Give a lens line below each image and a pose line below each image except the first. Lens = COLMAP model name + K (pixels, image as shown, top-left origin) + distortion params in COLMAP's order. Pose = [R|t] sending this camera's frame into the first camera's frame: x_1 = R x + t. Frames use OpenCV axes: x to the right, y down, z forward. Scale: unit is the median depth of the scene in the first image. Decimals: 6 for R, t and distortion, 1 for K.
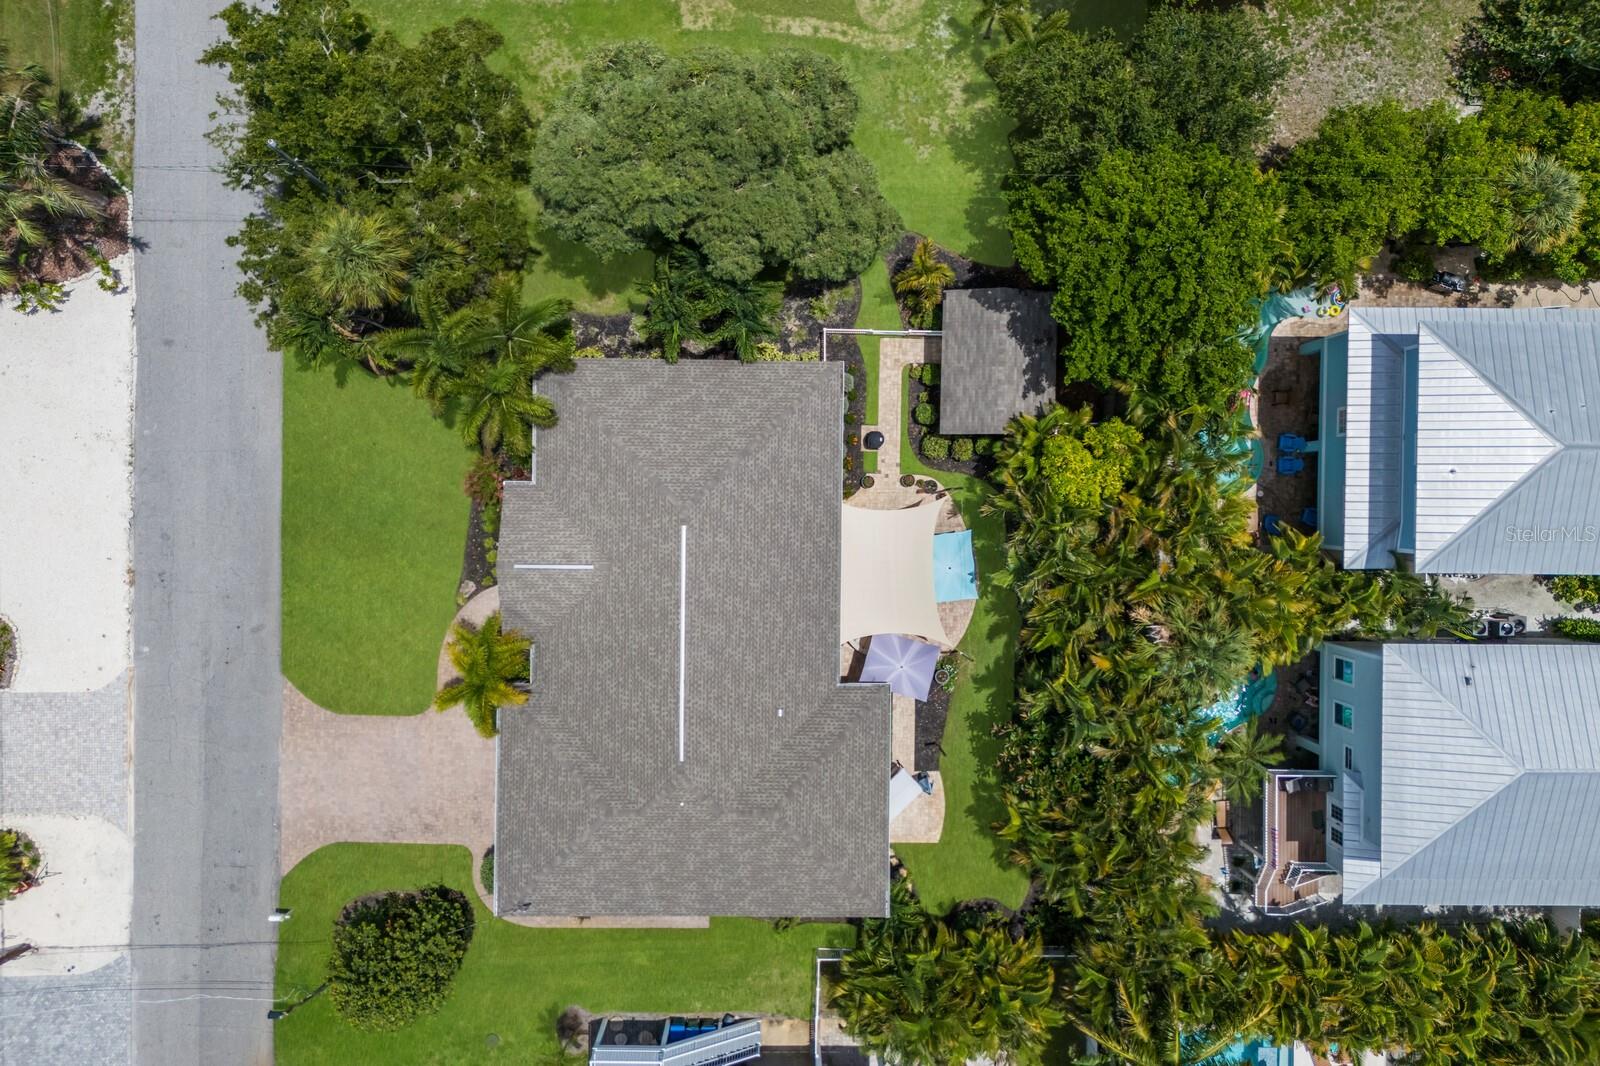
lens RADIAL K [[1189.0, 0, 792.8], [0, 1189.0, 530.3], [0, 0, 1]] dist [0.090414, -0.105406]
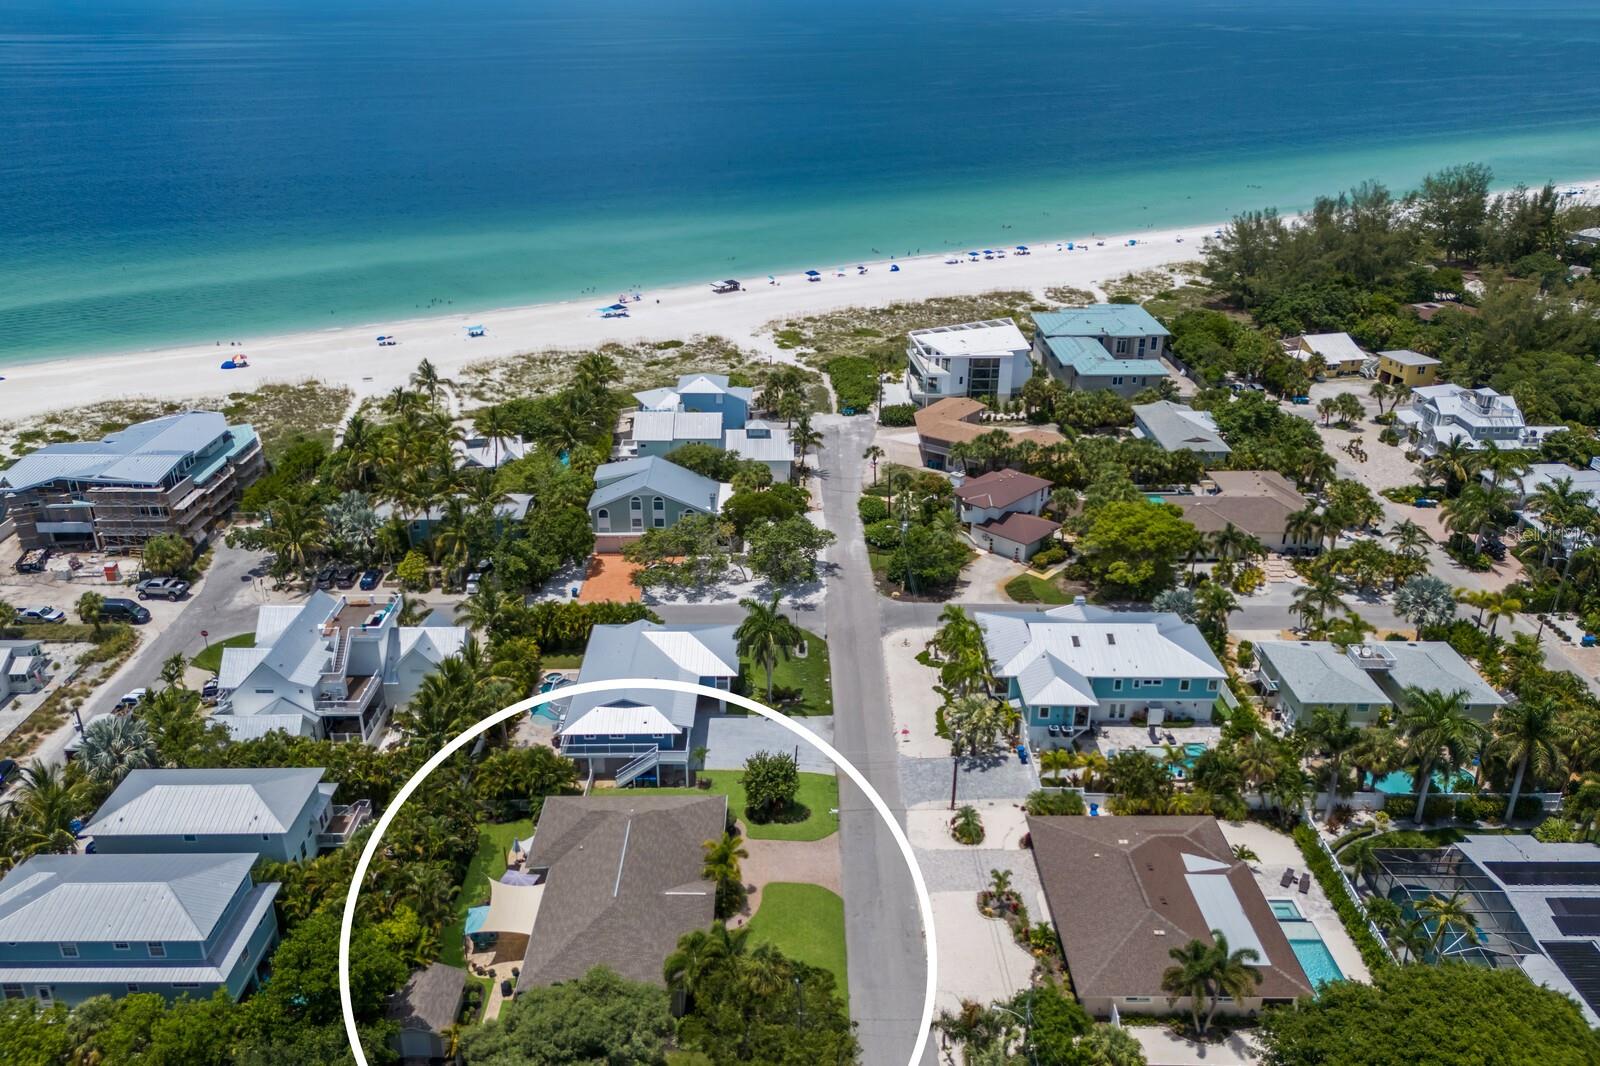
lens RADIAL K [[1189.0, 0, 792.8], [0, 1189.0, 530.3], [0, 0, 1]] dist [0.090414, -0.105406]
pose [[-0.999876, 0.015040, -0.004628, -0.359129], [-0.010595, -0.426005, 0.904659, -1.431086], [0.011635, 0.904596, 0.426112, -0.368457]]
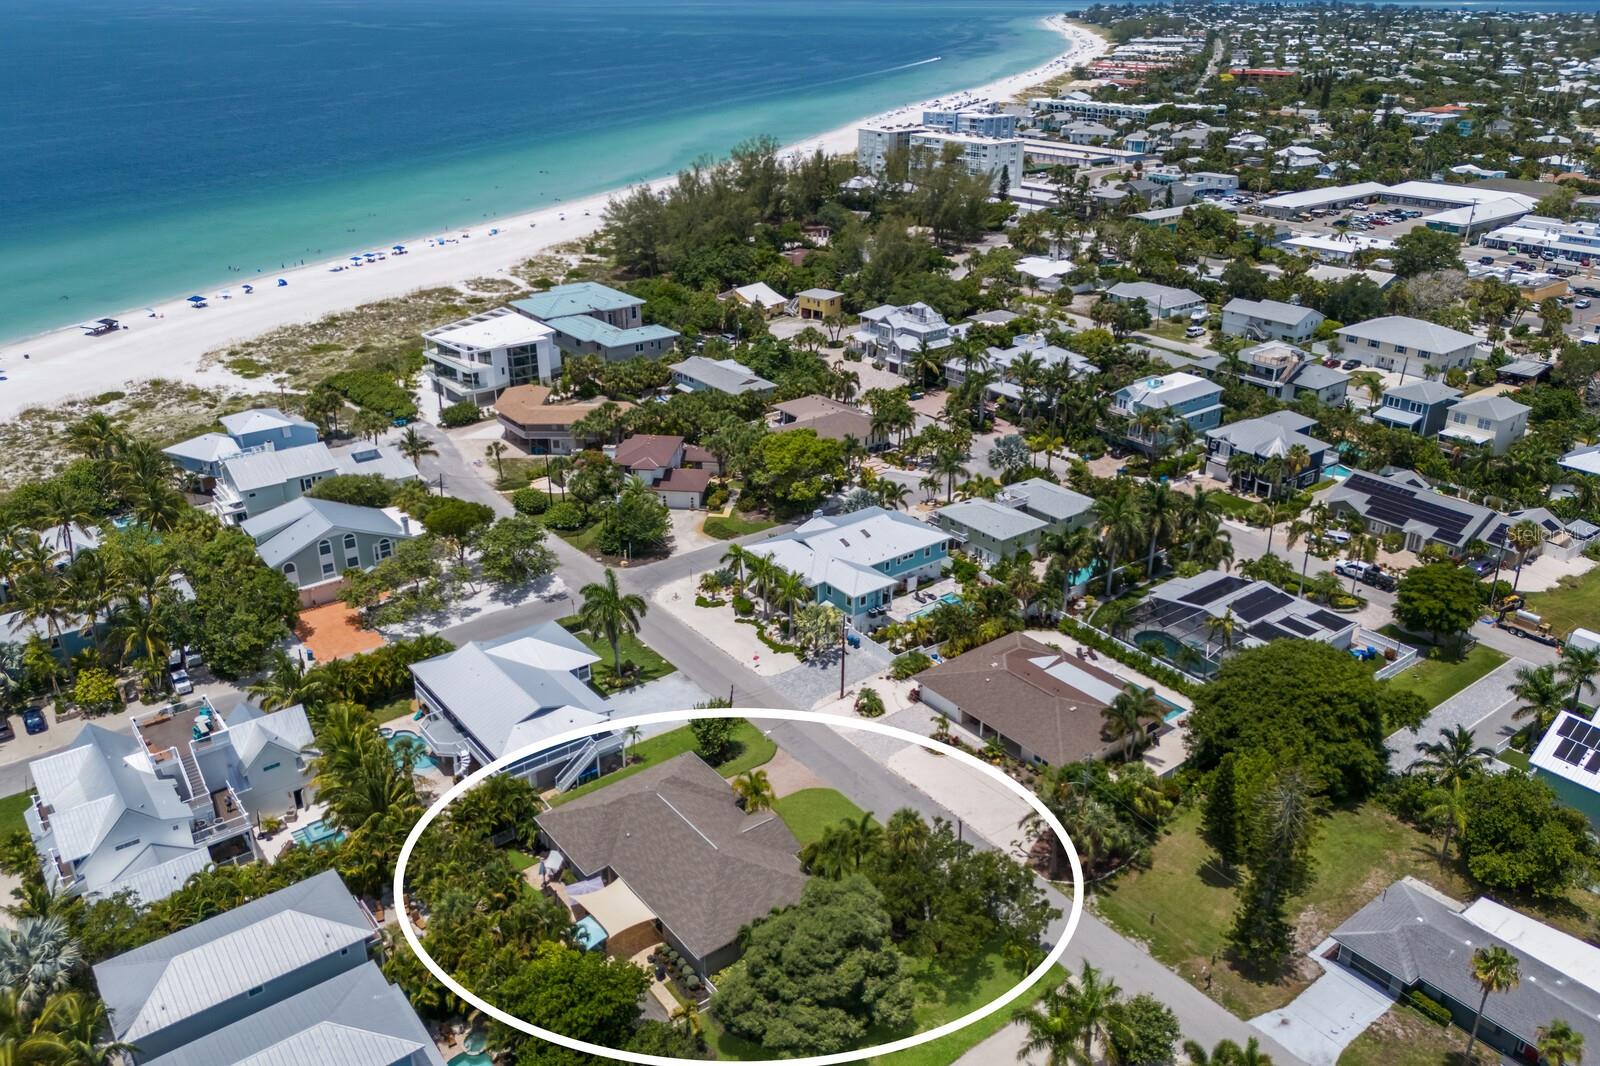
lens RADIAL K [[1189.0, 0, 792.8], [0, 1189.0, 530.3], [0, 0, 1]] dist [0.090414, -0.105406]
pose [[-0.790486, 0.262876, -0.553198, 0.749759], [-0.612478, -0.341517, 0.712907, -1.283096], [-0.001520, 0.902365, 0.430970, -0.380586]]
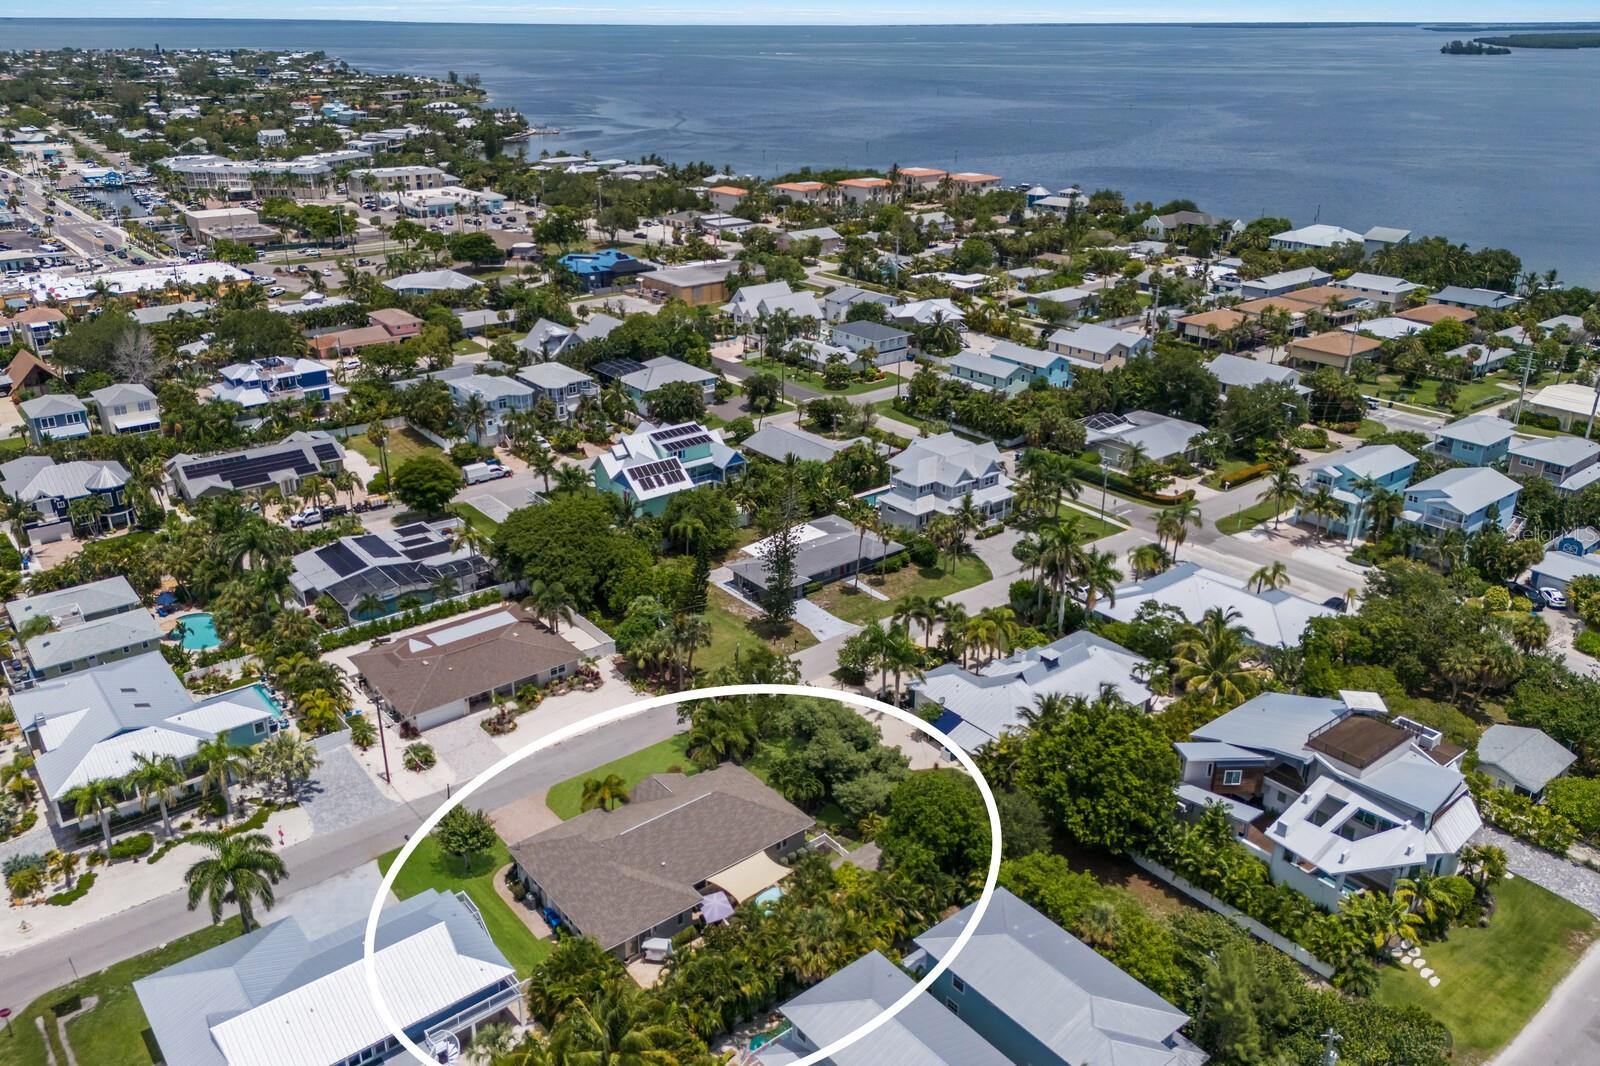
lens RADIAL K [[1189.0, 0, 792.8], [0, 1189.0, 530.3], [0, 0, 1]] dist [0.090414, -0.105406]
pose [[0.625639, 0.321820, -0.710639, 1.370255], [-0.779559, 0.223581, -0.585064, 1.015128], [-0.029400, 0.920024, 0.390758, -0.354481]]
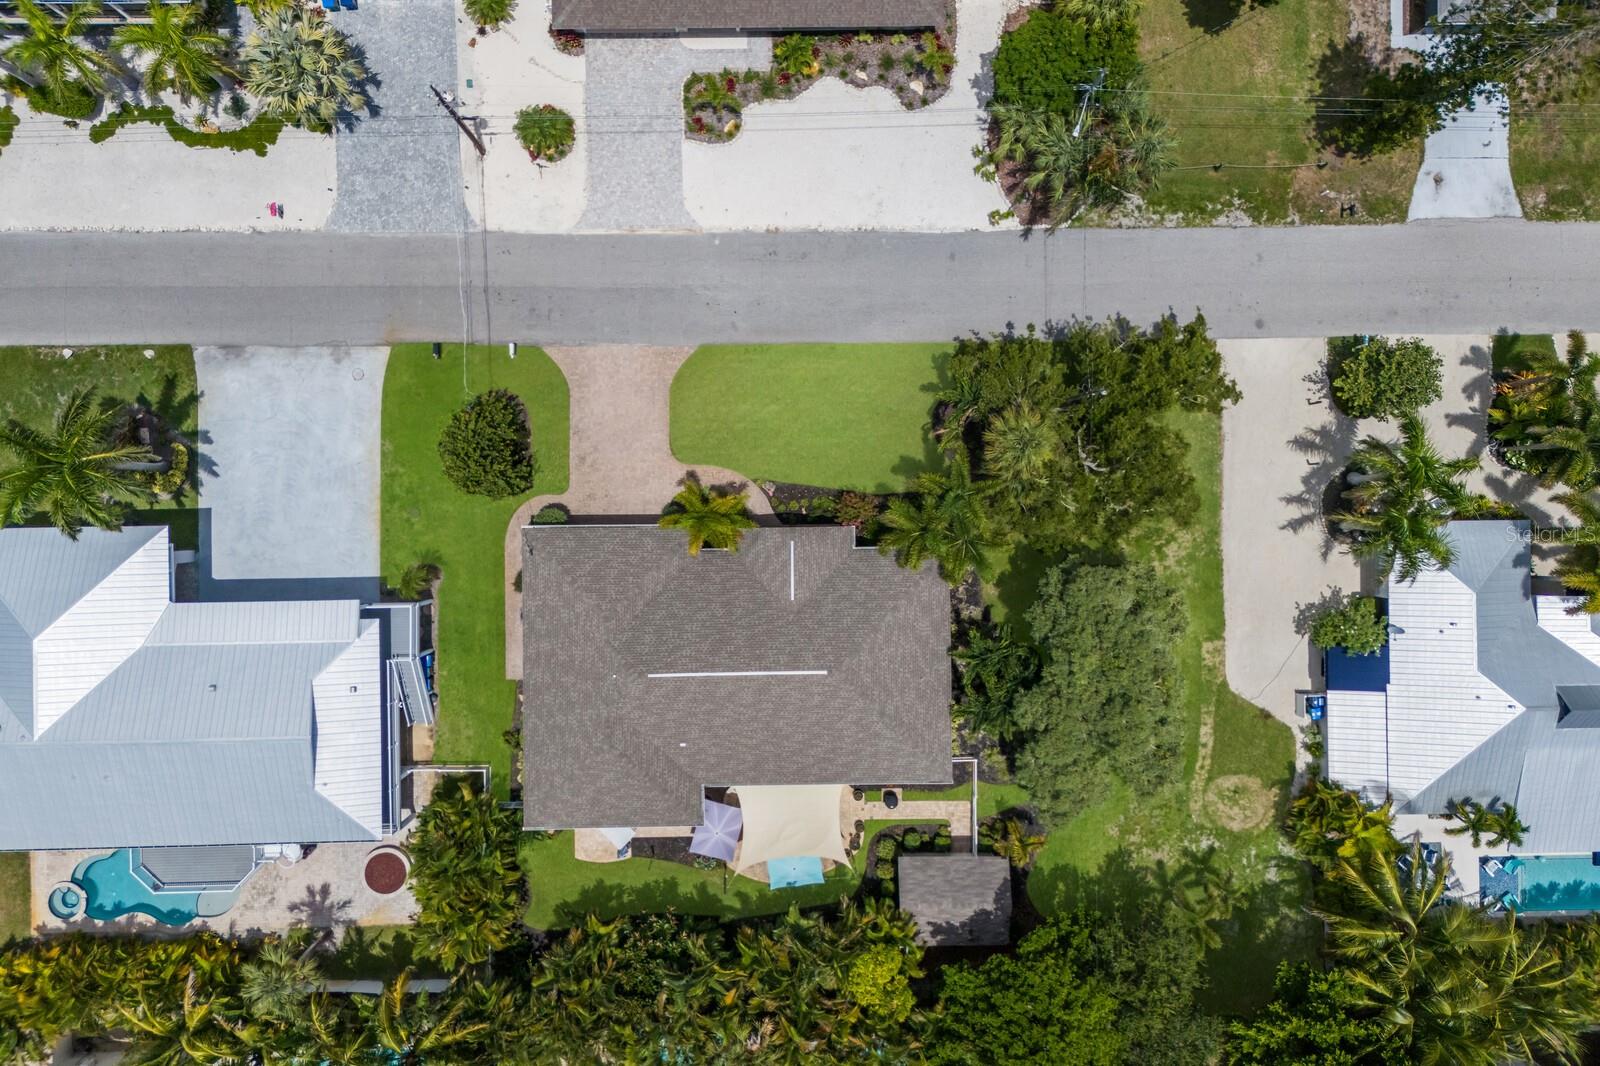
lens RADIAL K [[1189.0, 0, 792.8], [0, 1189.0, 530.3], [0, 0, 1]] dist [0.090414, -0.105406]
pose [[0.021151, 0.999772, -0.002969, -0.226719], [-0.999141, 0.021032, -0.035718, 0.071594], [-0.035648, 0.003722, 0.999357, -0.291875]]
